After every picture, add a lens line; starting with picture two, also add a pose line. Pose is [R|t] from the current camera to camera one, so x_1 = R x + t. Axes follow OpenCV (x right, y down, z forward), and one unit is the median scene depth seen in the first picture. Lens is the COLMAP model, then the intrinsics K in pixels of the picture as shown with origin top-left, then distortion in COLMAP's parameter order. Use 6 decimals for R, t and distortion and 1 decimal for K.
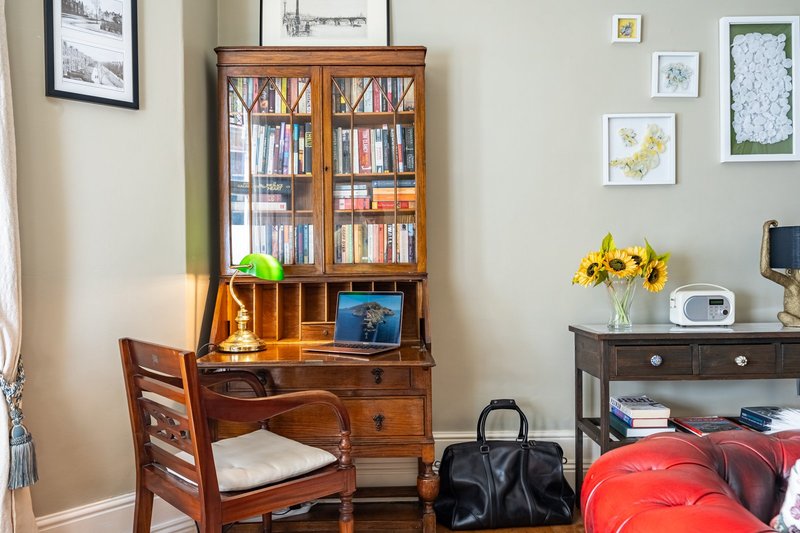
lens RADIAL K [[638.0, 0, 400.1], [0, 638.0, 267.5], [0, 0, 1]] dist [-0.009368, 0.001498]
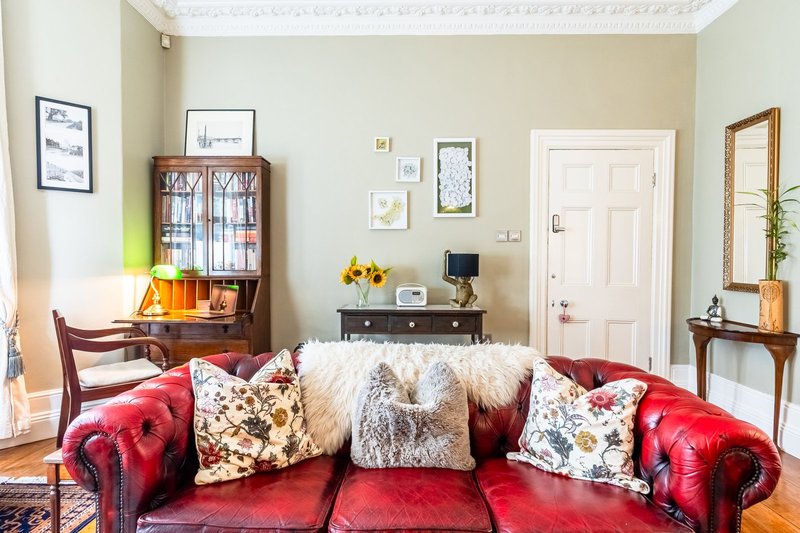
lens RADIAL K [[417.7, 0, 399.7], [0, 417.7, 265.6], [0, 0, 1]] dist [-0.003453, -0.000467]
pose [[0.999439, 0.014442, -0.030231, 0.477076], [-0.014274, 0.999881, 0.005777, -0.033275], [0.030311, -0.005342, 0.999526, -0.226211]]
